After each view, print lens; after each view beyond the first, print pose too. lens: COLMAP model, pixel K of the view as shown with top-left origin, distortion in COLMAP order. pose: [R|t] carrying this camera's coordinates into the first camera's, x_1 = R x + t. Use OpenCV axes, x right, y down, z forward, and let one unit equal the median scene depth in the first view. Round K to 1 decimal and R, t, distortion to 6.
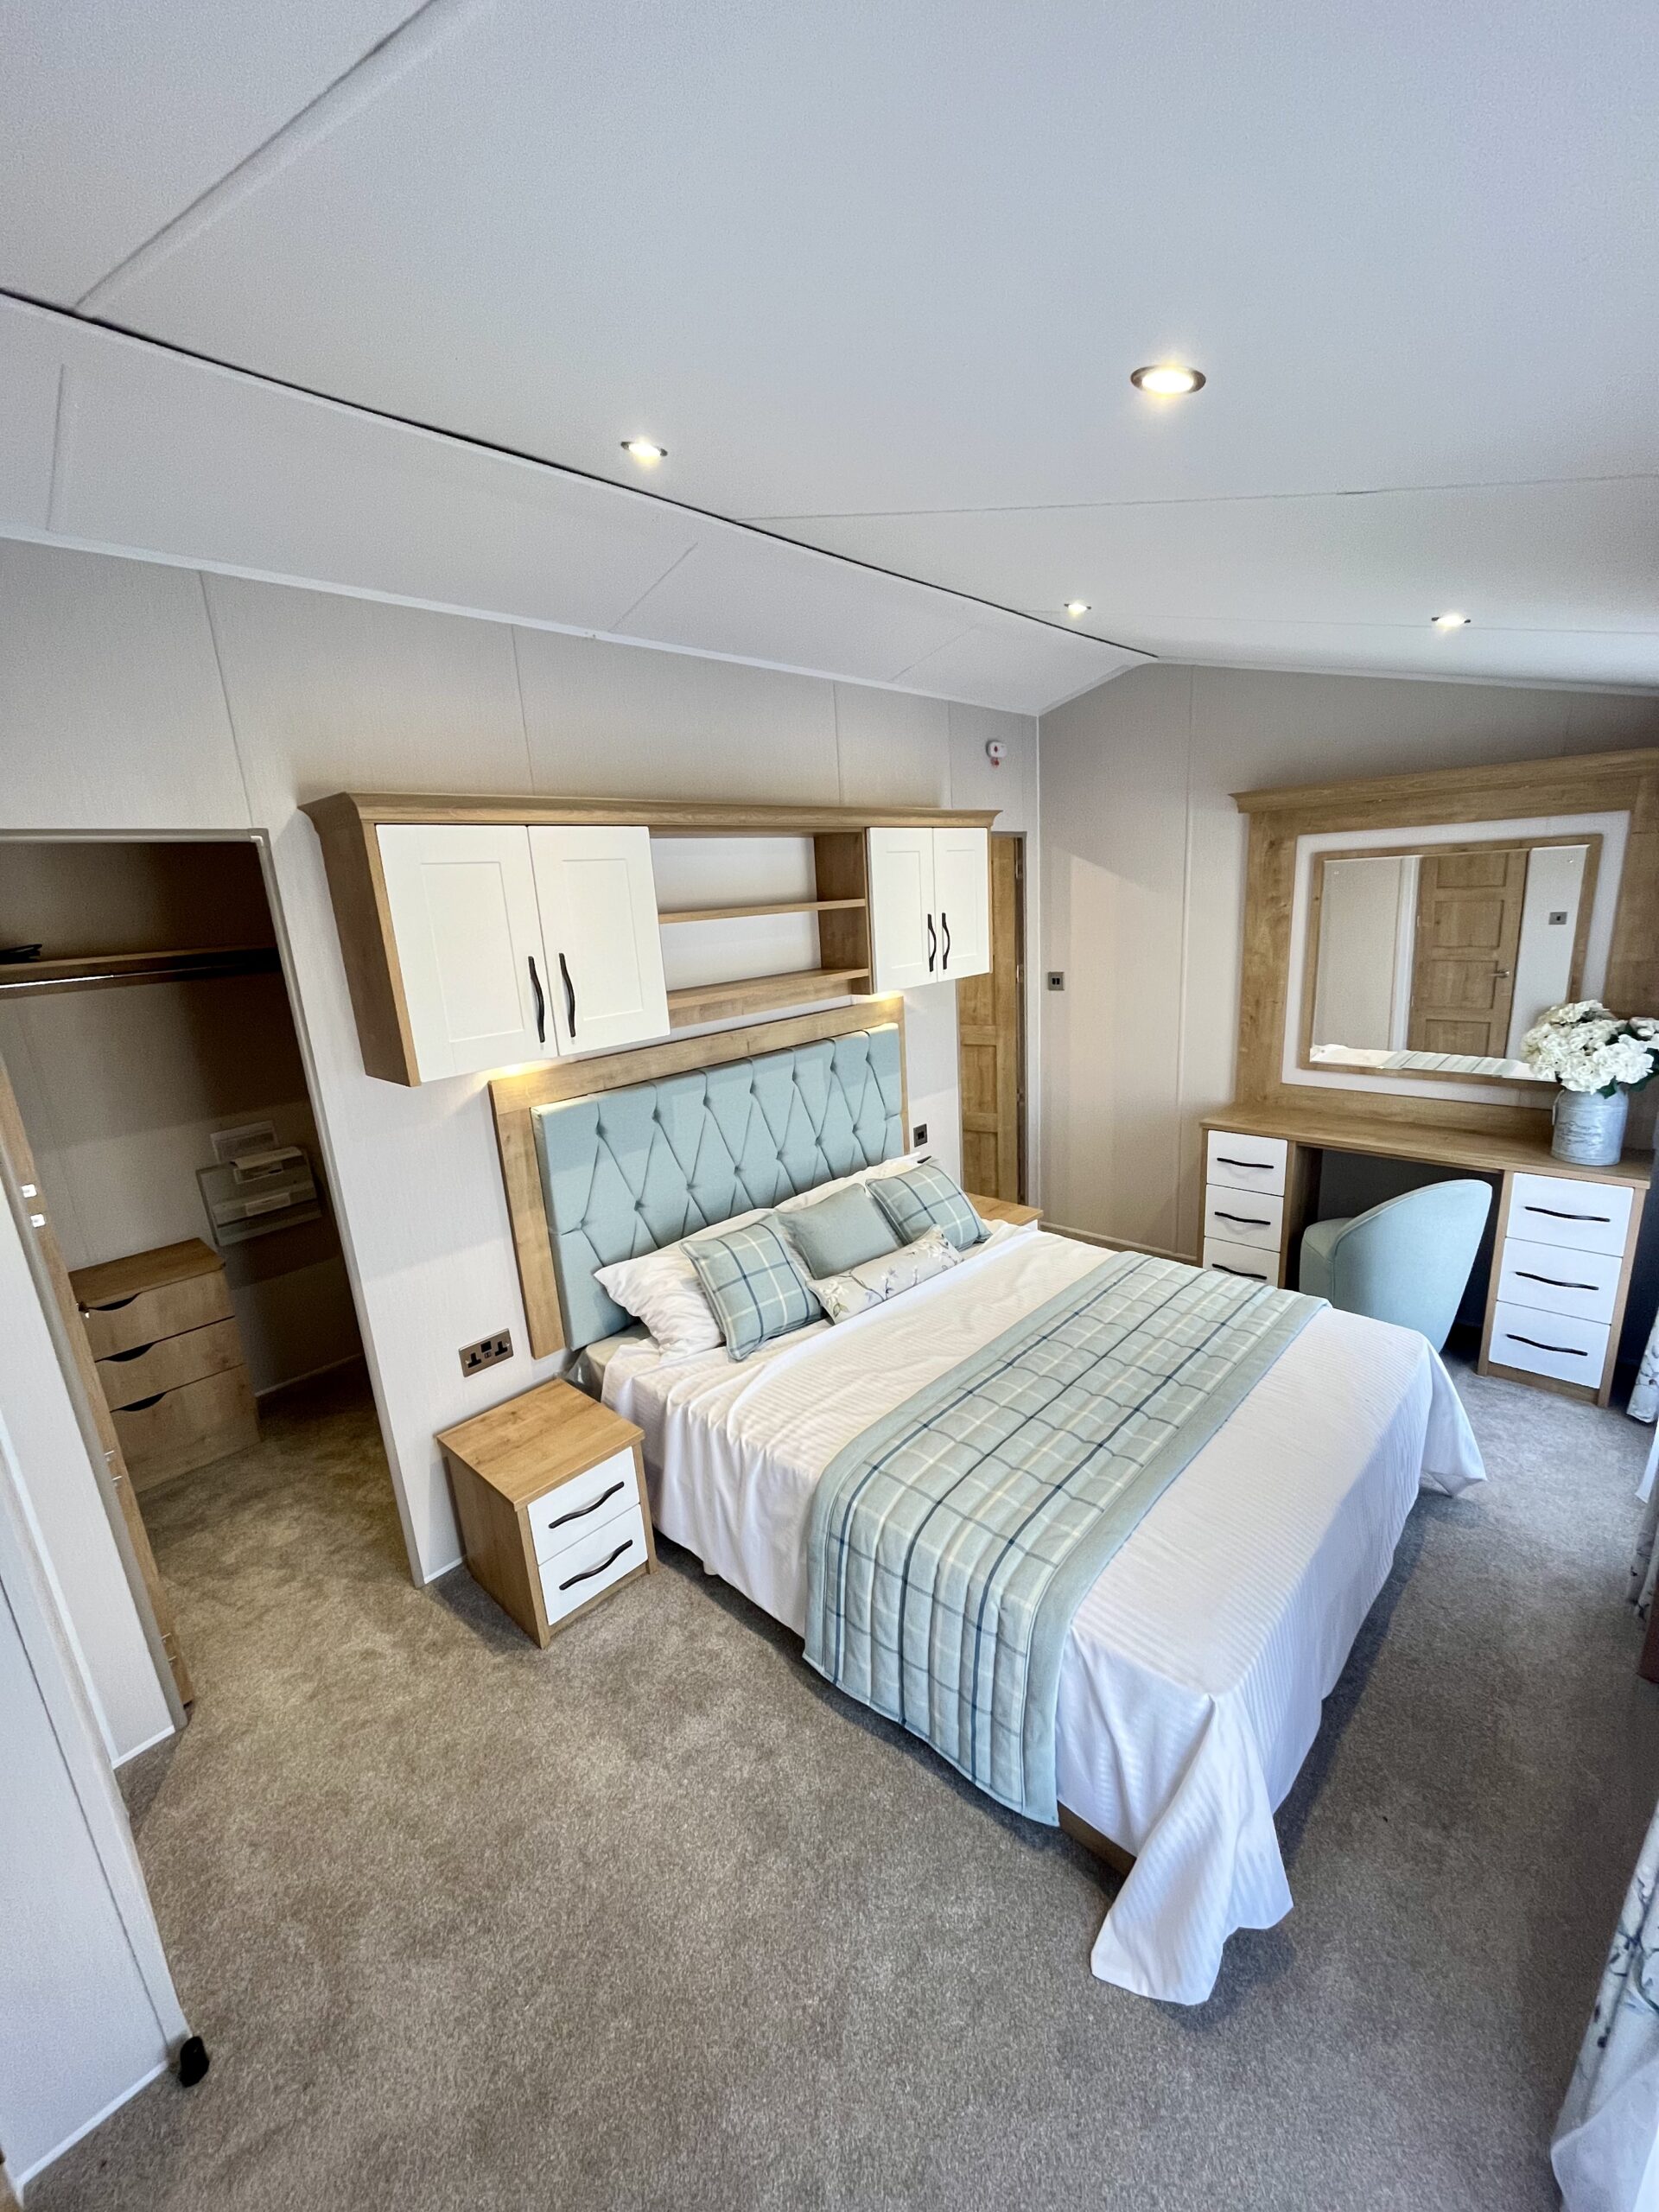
lens RADIAL K [[890.7, 0, 832.5], [0, 890.7, 1115.9], [0, 0, 1]] dist [-0.002841, 0.000400]
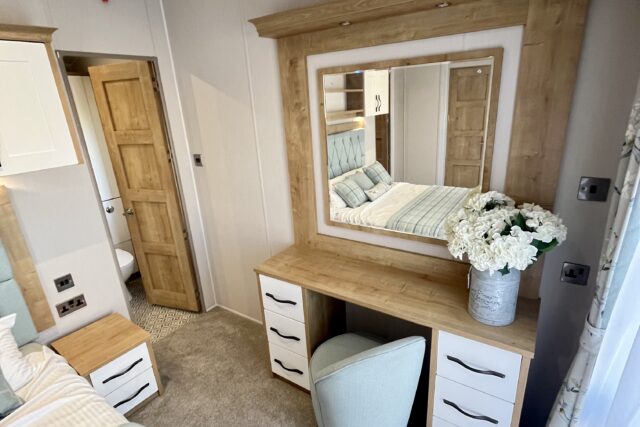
lens RADIAL K [[346.0, 0, 319.1], [0, 346.0, 217.6], [0, 0, 1]] dist [-0.001731, 0.000453]
pose [[0.987068, -0.048108, 0.152913, 0.450578], [0.037281, 0.996642, 0.072903, -0.111316], [-0.155907, -0.066260, 0.985547, 0.472982]]
